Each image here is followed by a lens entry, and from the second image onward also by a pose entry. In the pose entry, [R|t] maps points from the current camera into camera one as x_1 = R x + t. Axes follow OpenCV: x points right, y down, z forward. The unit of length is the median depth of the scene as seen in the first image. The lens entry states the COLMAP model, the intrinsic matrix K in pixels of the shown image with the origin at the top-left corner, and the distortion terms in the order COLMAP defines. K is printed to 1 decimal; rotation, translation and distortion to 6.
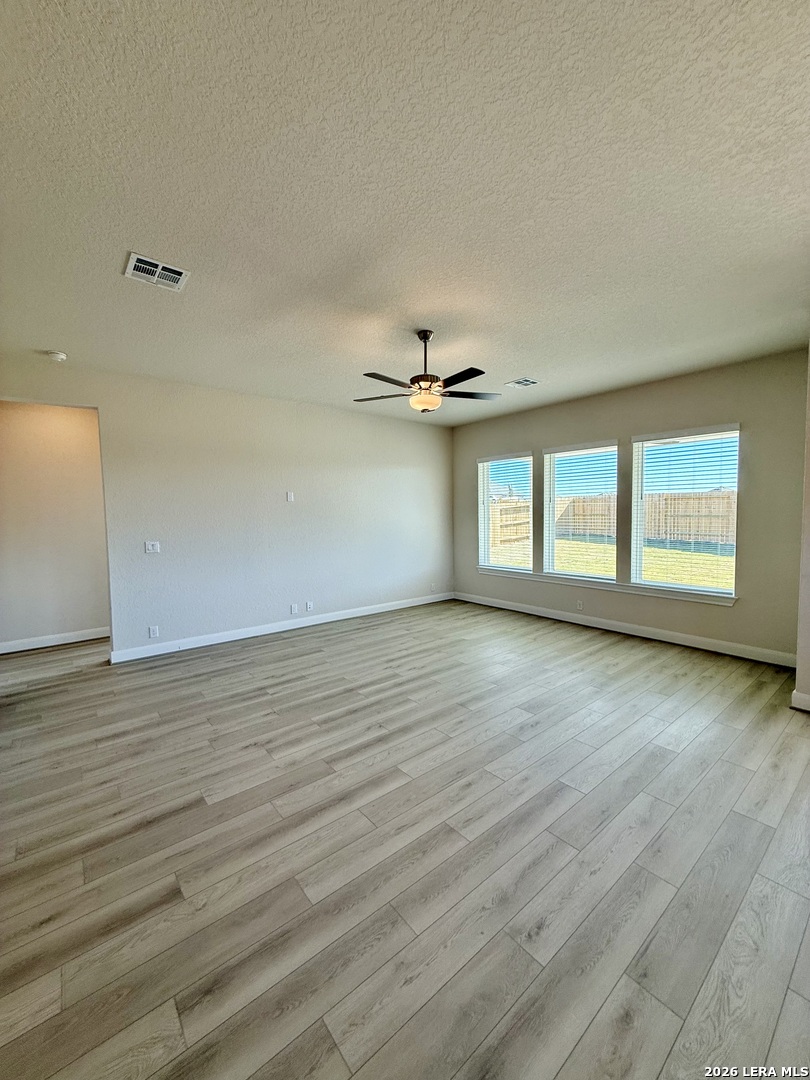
lens RADIAL K [[429.9, 0, 406.0], [0, 429.9, 538.6], [0, 0, 1]] dist [-0.000025, -0.000095]
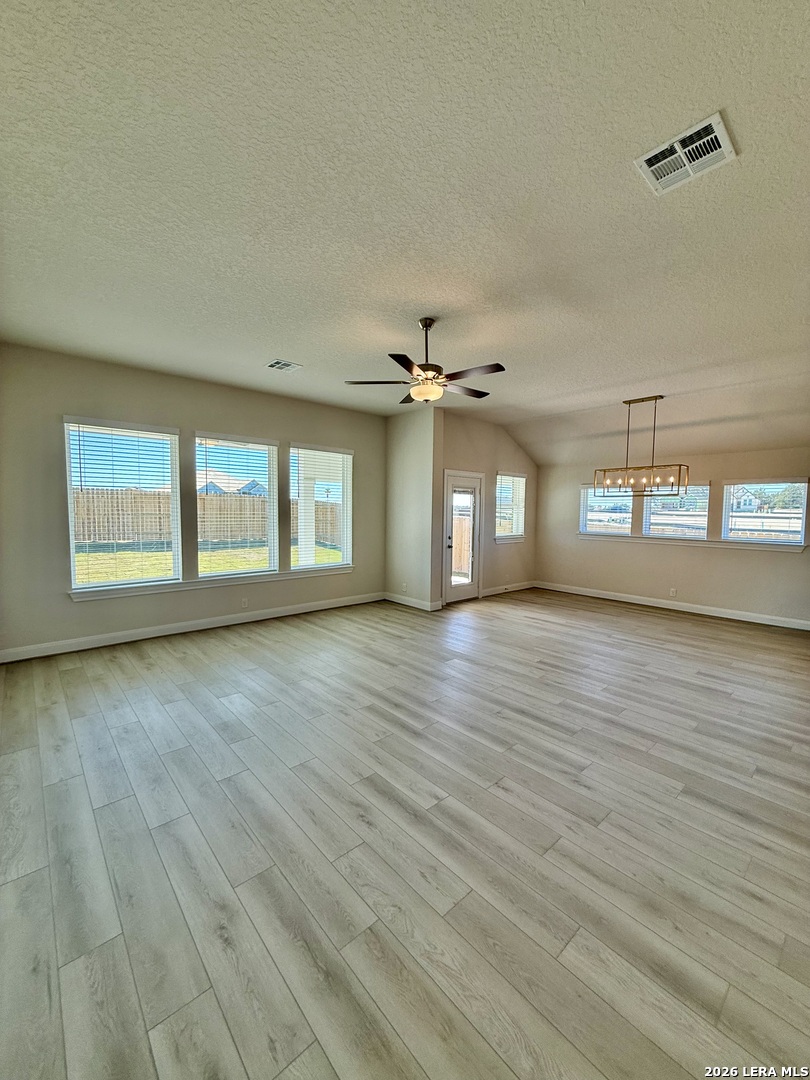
lens RADIAL K [[429.9, 0, 406.0], [0, 429.9, 538.6], [0, 0, 1]] dist [-0.000025, -0.000095]
pose [[-0.045734, -0.055894, 0.997389, -1.094224], [0.048815, 0.997116, 0.058117, -0.054931], [-0.997760, 0.051345, -0.042874, 1.284441]]
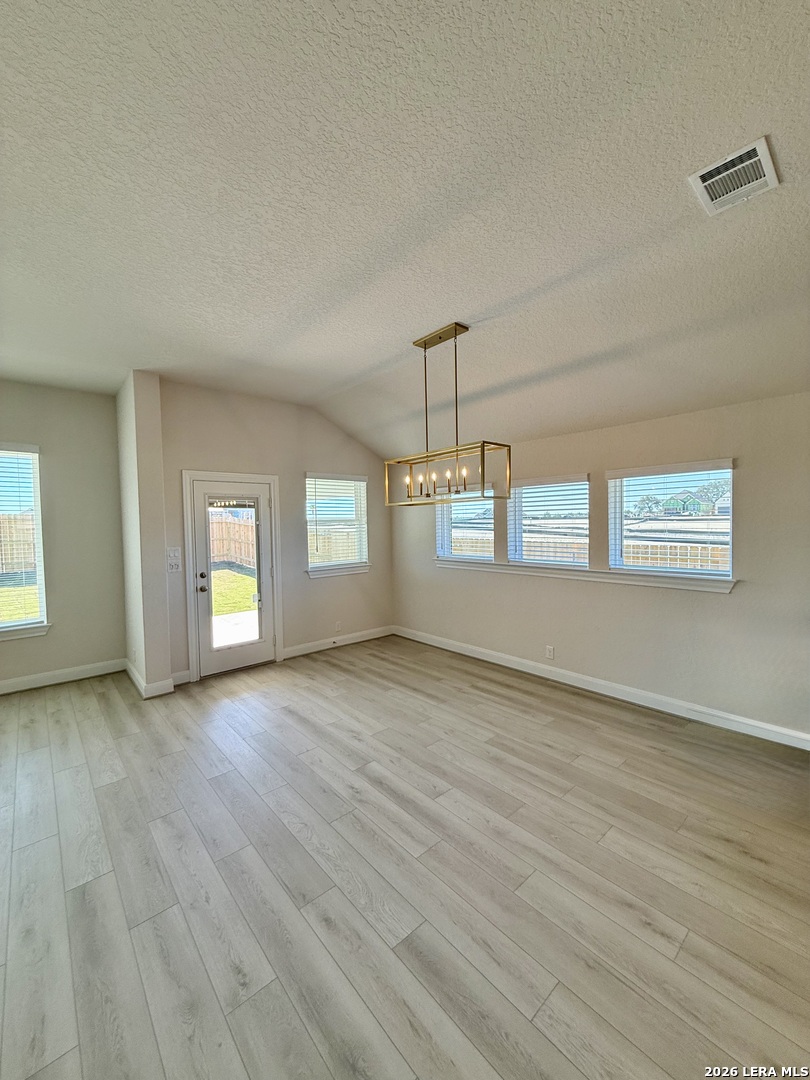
lens RADIAL K [[429.9, 0, 406.0], [0, 429.9, 538.6], [0, 0, 1]] dist [-0.000025, -0.000095]
pose [[-0.033868, -0.024162, 0.999134, -0.333947], [0.080082, 0.996428, 0.026811, -0.025870], [-0.996213, 0.080921, -0.031812, 0.307873]]
